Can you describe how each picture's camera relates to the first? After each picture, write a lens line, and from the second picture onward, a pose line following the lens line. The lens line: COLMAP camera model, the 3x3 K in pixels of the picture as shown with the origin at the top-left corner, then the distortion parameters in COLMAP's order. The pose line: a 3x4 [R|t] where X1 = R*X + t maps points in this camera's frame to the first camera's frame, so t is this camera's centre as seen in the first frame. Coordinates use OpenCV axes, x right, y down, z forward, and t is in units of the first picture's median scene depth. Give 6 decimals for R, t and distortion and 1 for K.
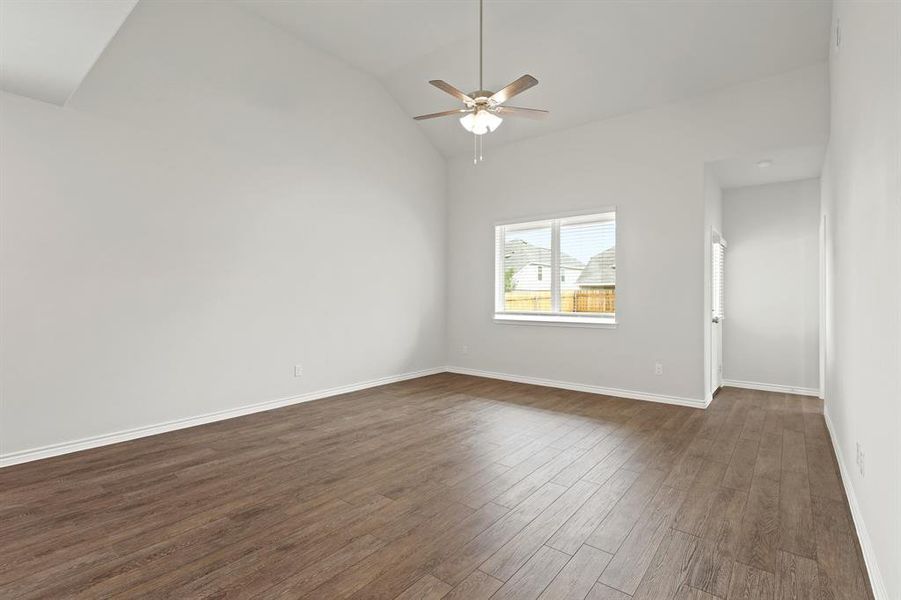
lens RADIAL K [[420.4, 0, 450.5], [0, 420.4, 300.0], [0, 0, 1]] dist [-0.001252, -0.000228]
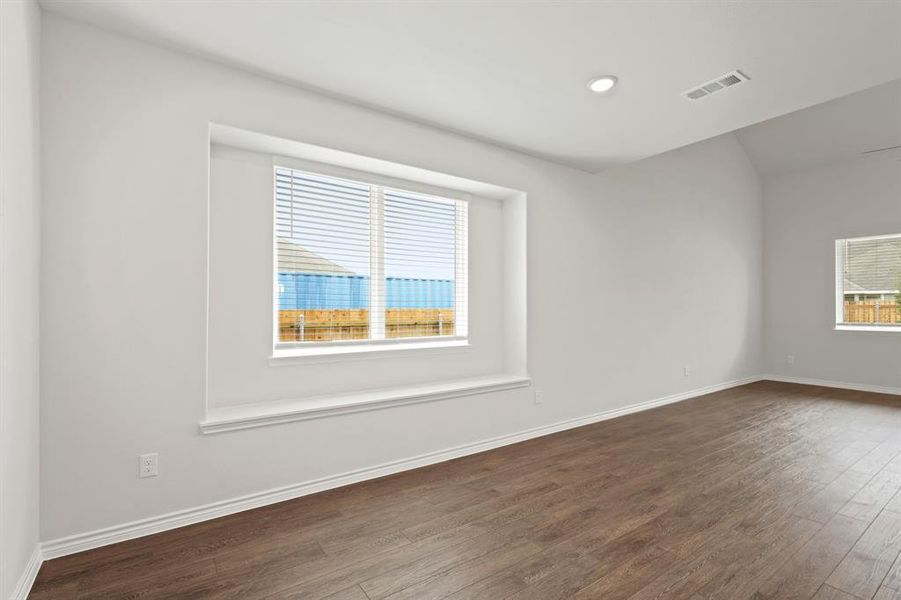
lens RADIAL K [[423.5, 0, 451.2], [0, 423.5, 311.5], [0, 0, 1]] dist [-0.000500, -0.000117]
pose [[0.963588, -0.003665, -0.267367, -0.526608], [0.002821, 0.999990, -0.003539, 0.000771], [0.267377, 0.002656, 0.963588, -0.256478]]
